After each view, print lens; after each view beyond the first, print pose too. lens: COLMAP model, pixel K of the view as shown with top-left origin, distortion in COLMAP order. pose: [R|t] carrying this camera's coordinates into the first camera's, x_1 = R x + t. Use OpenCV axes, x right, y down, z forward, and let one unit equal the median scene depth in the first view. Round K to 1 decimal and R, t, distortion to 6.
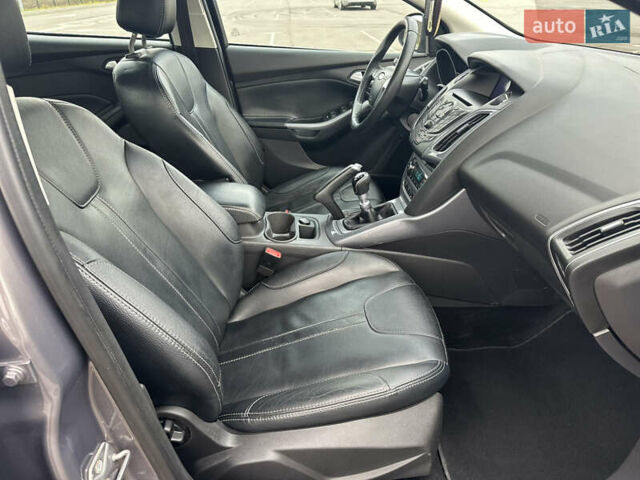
lens RADIAL K [[452.2, 0, 315.4], [0, 452.2, 242.3], [0, 0, 1]] dist [0.098782, -0.158482]
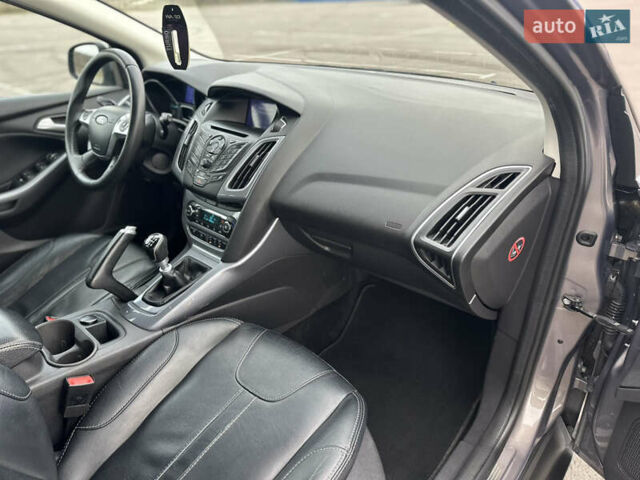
lens RADIAL K [[452.2, 0, 315.4], [0, 452.2, 242.3], [0, 0, 1]] dist [0.098782, -0.158482]
pose [[0.702466, -0.336843, 0.626960, -0.209785], [0.355842, 0.929128, 0.100490, -0.119607], [-0.616375, 0.152507, 0.772543, 0.181590]]
